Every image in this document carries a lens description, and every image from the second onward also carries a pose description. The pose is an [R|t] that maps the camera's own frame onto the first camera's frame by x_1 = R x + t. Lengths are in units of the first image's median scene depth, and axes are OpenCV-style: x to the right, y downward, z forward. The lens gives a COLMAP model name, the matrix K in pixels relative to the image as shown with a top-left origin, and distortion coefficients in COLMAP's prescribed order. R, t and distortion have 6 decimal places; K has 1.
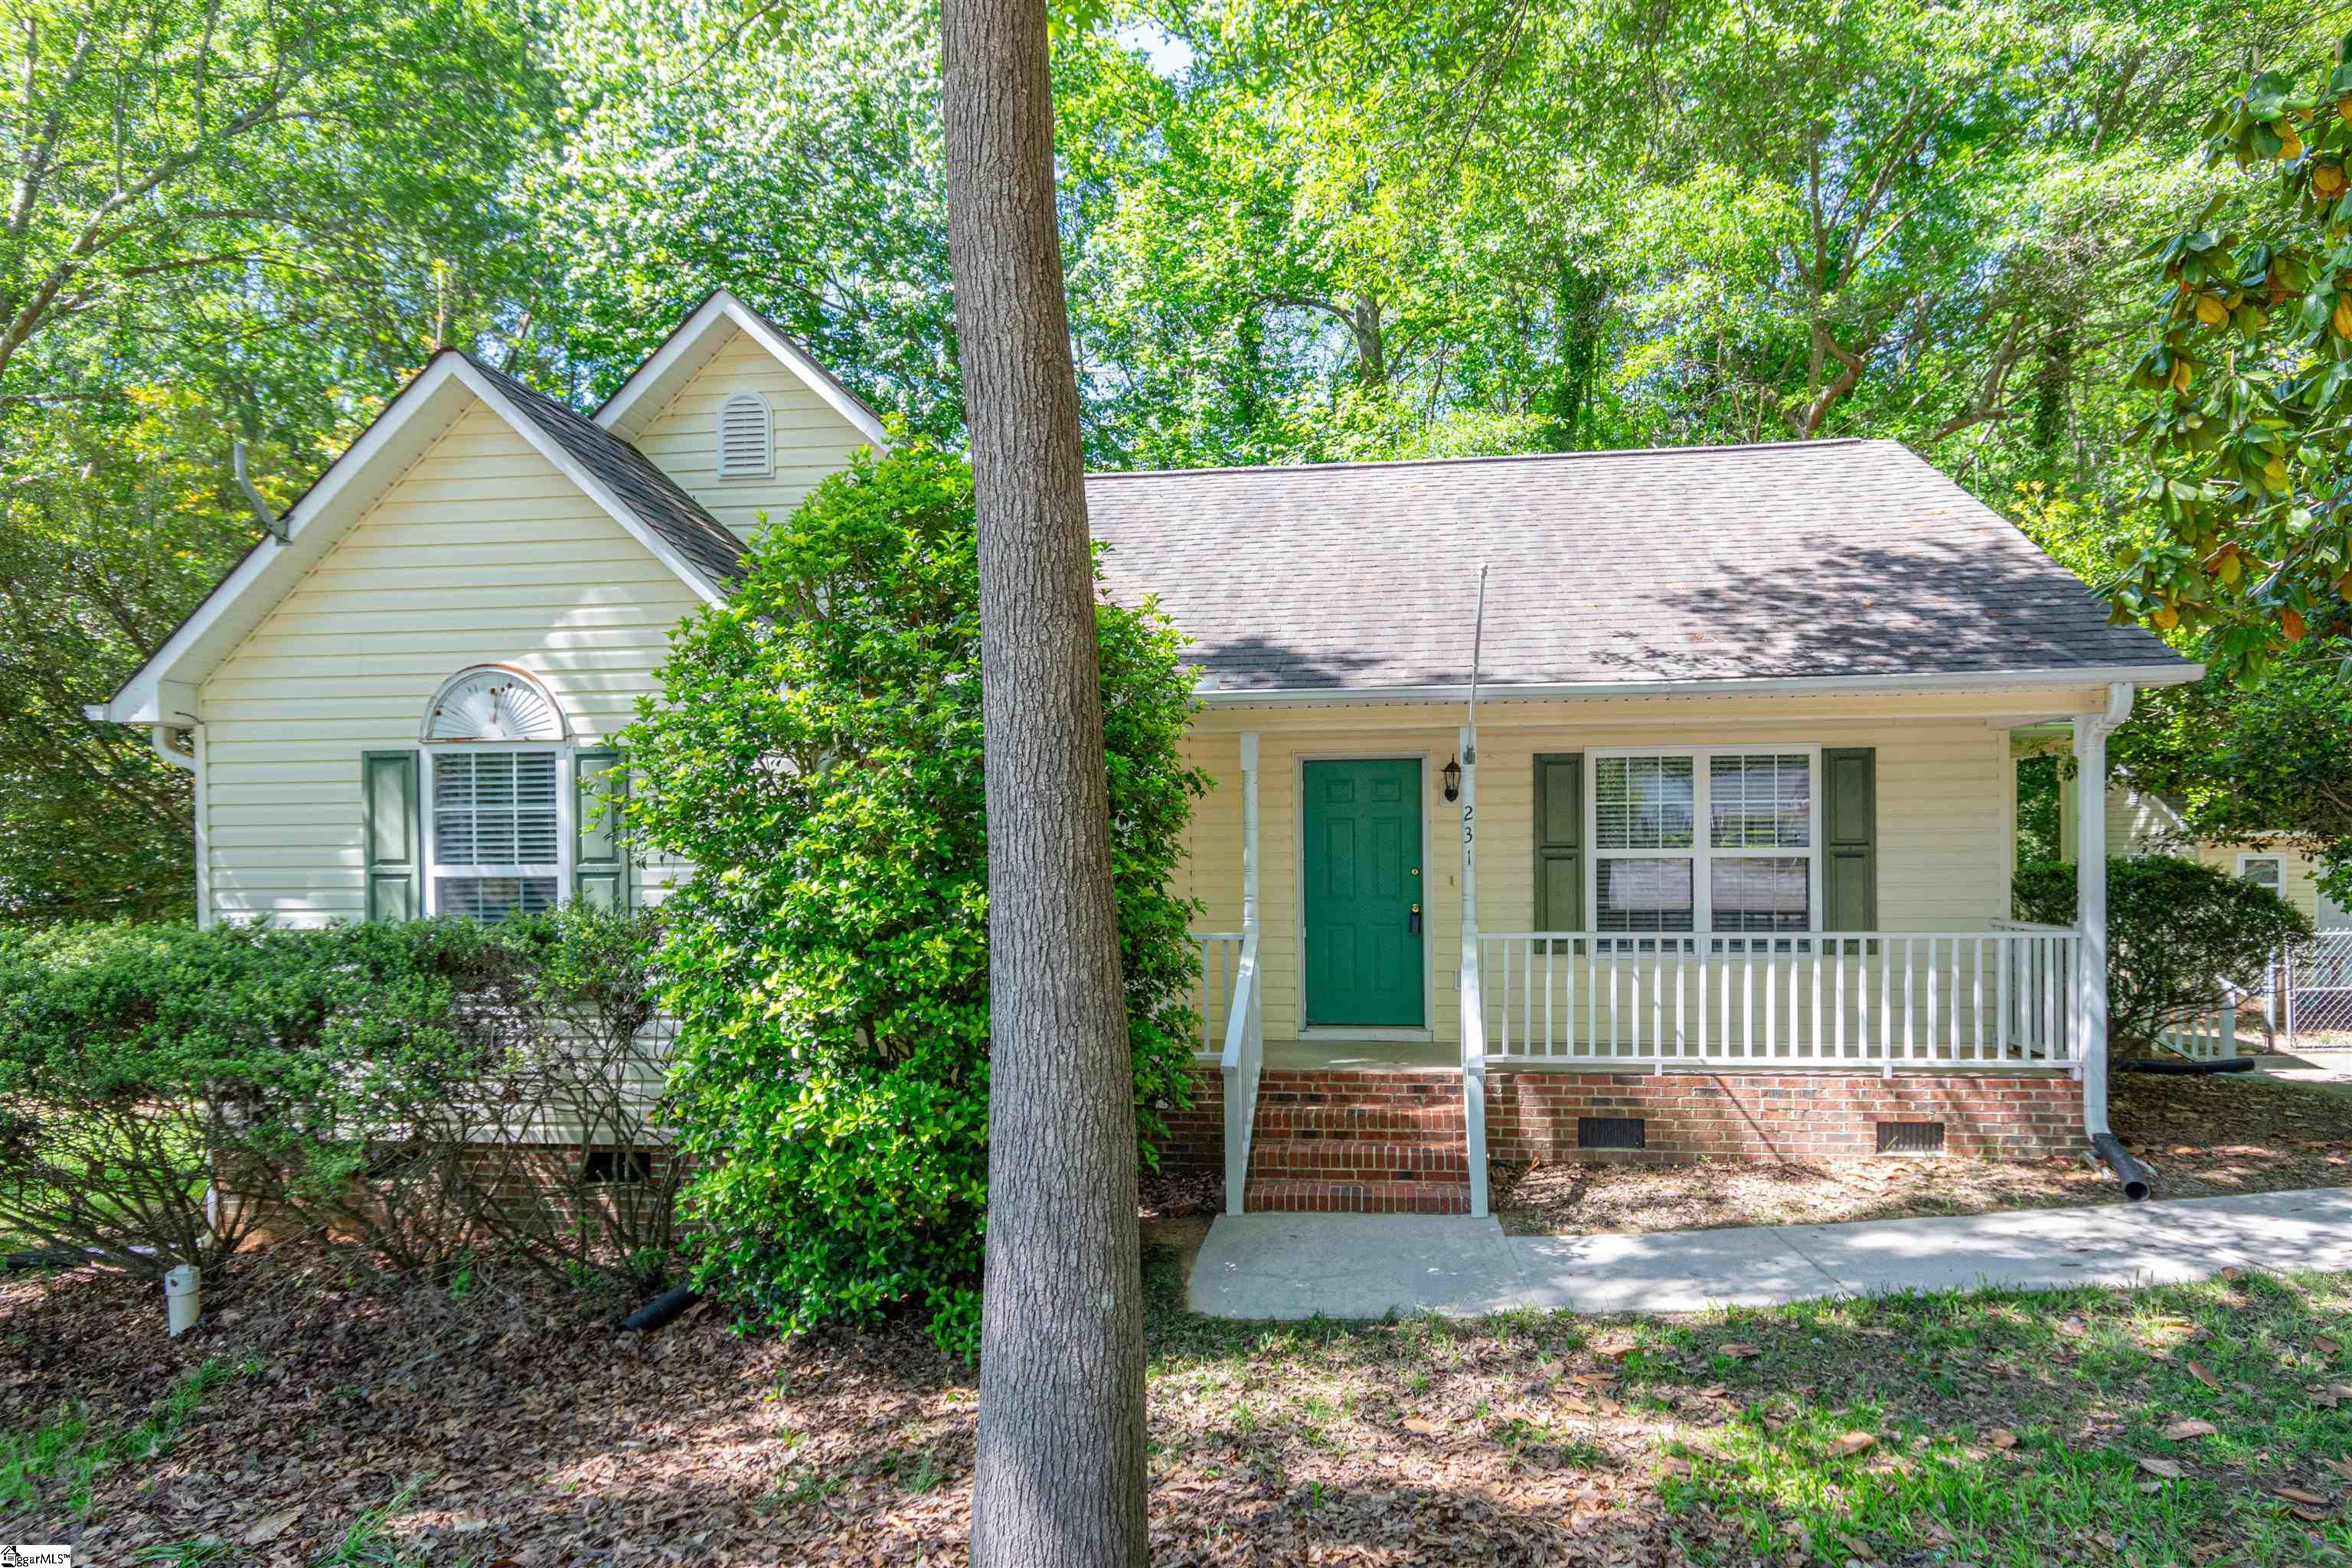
lens RADIAL K [[1249.6, 0, 1261.6], [0, 1249.6, 836.7], [0, 0, 1]] dist [-0.001197, -0.000336]
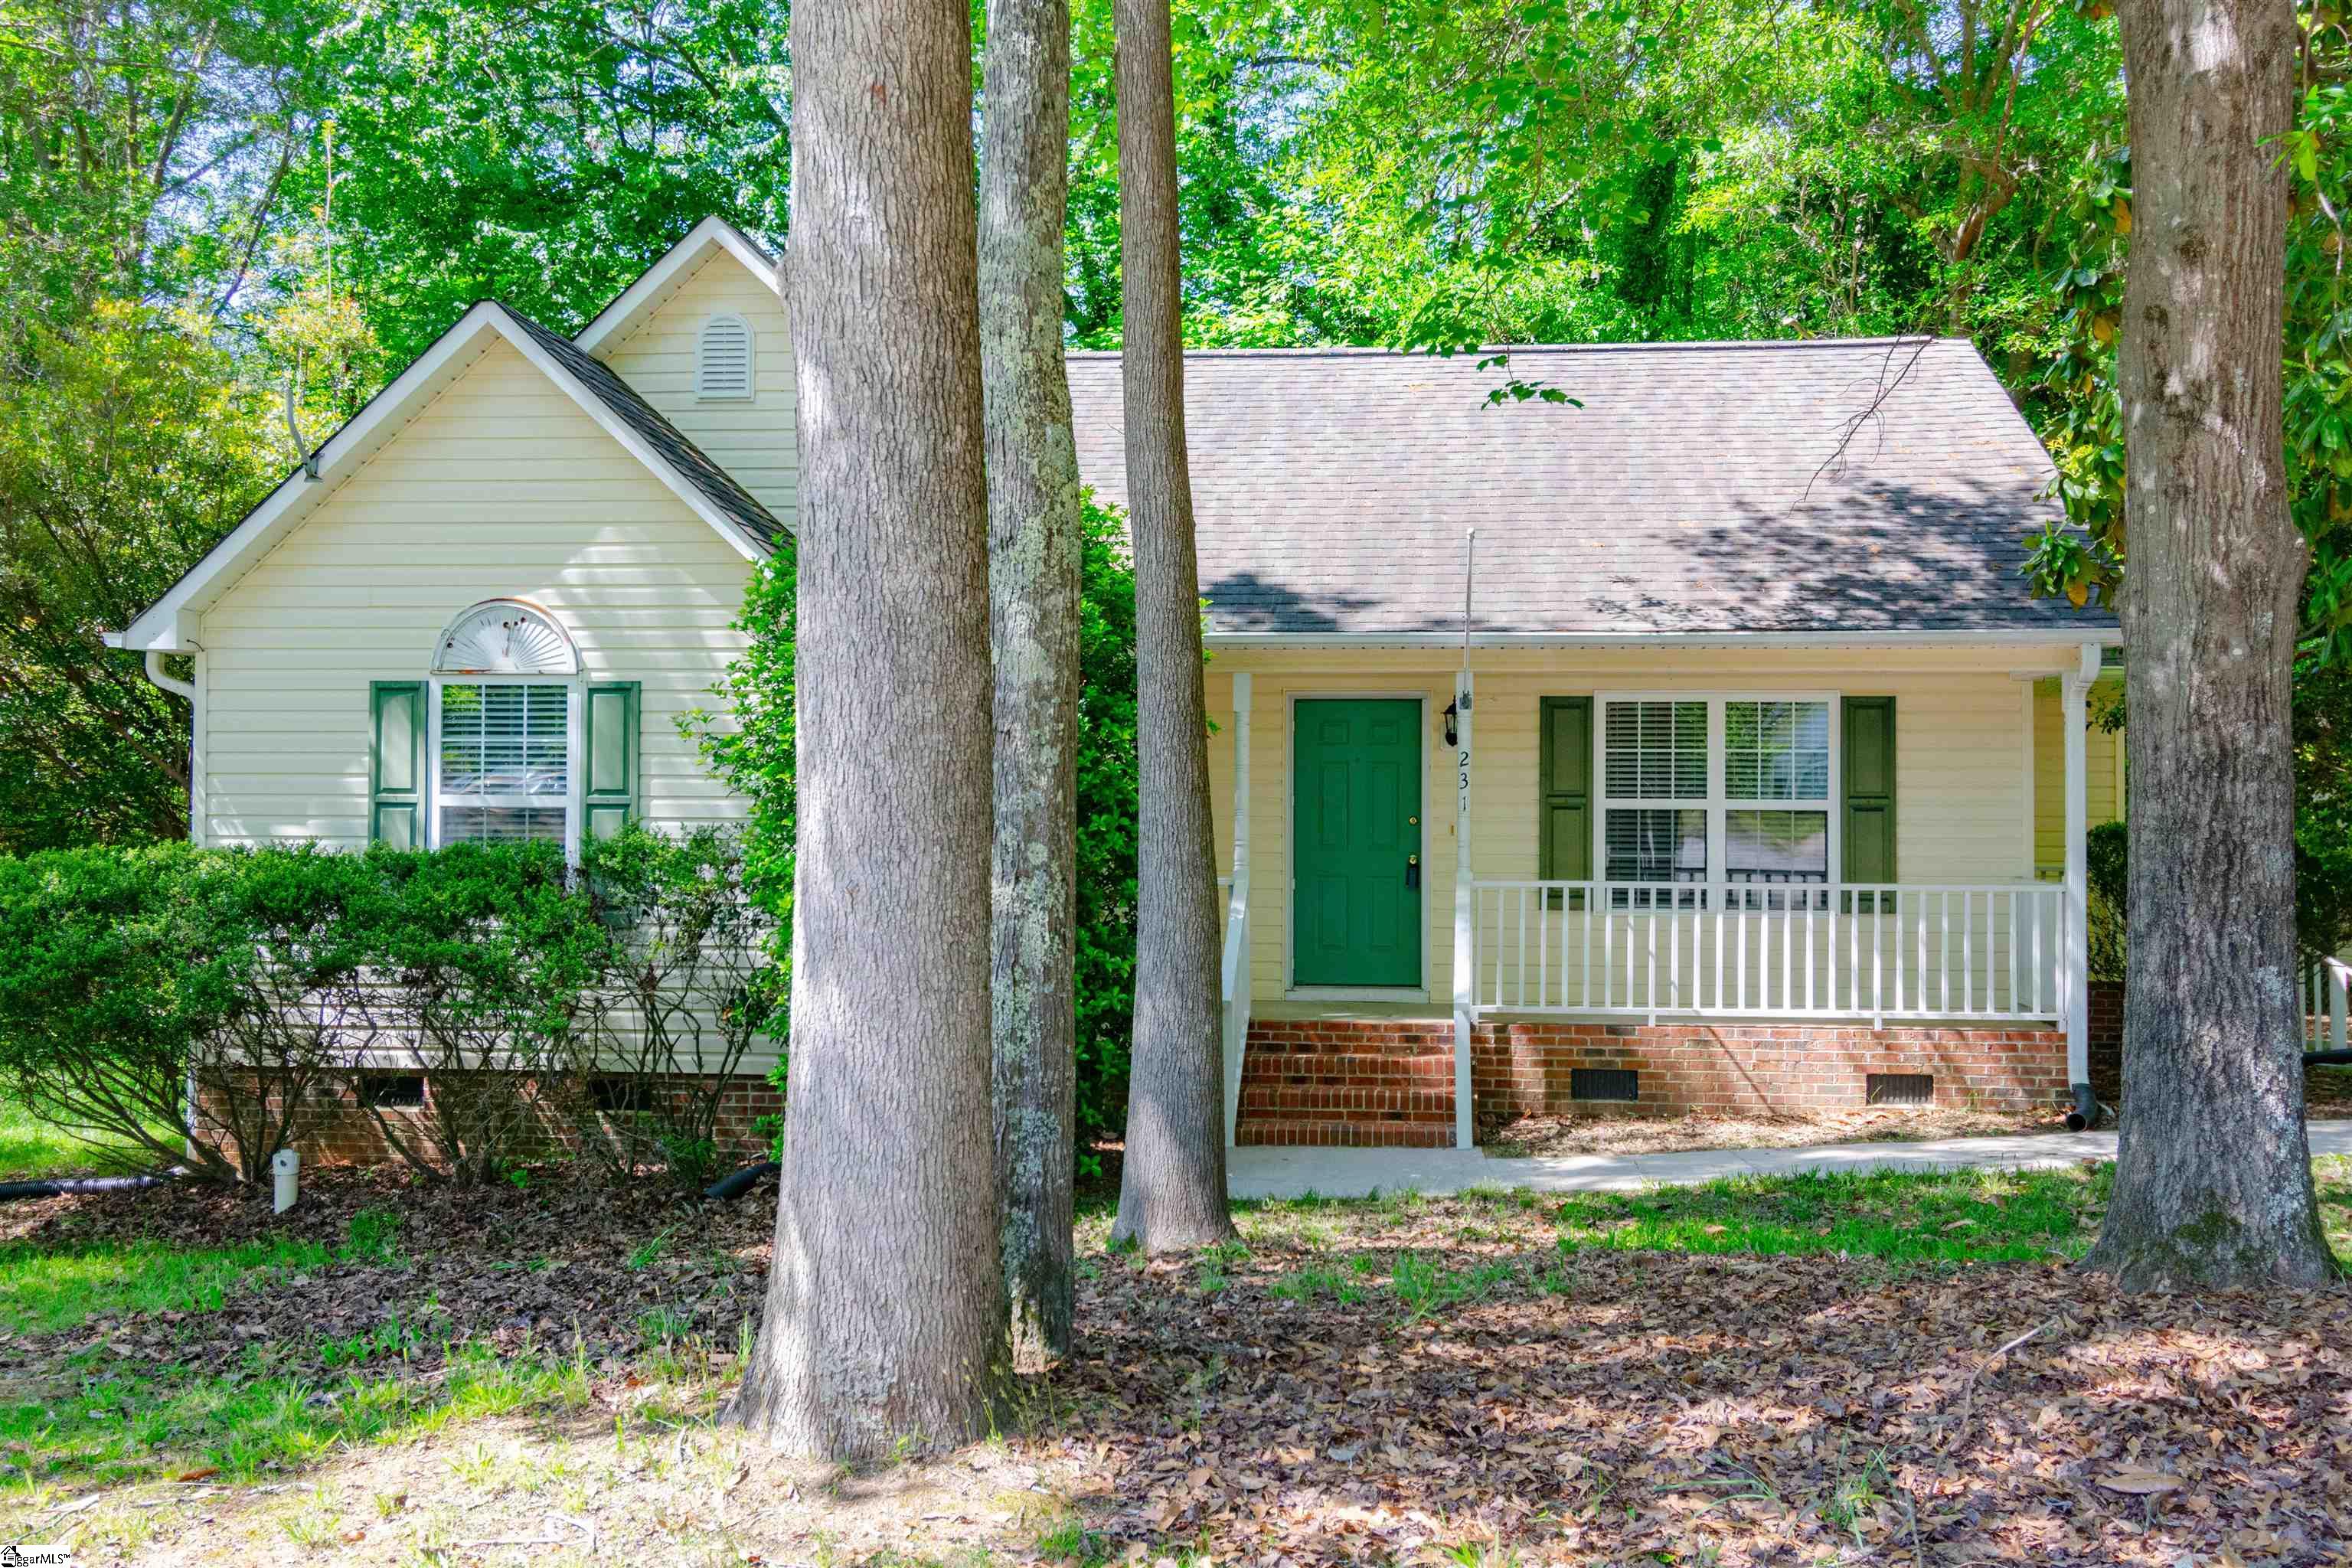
lens RADIAL K [[2144.9, 0, 1265.6], [0, 2144.9, 756.5], [0, 0, 1]] dist [0.020642, -0.013495]
pose [[0.999482, 0.015325, 0.028310, -0.040686], [-0.014931, 0.999789, -0.014086, 0.006102], [-0.028520, 0.013656, 0.999500, -0.705001]]
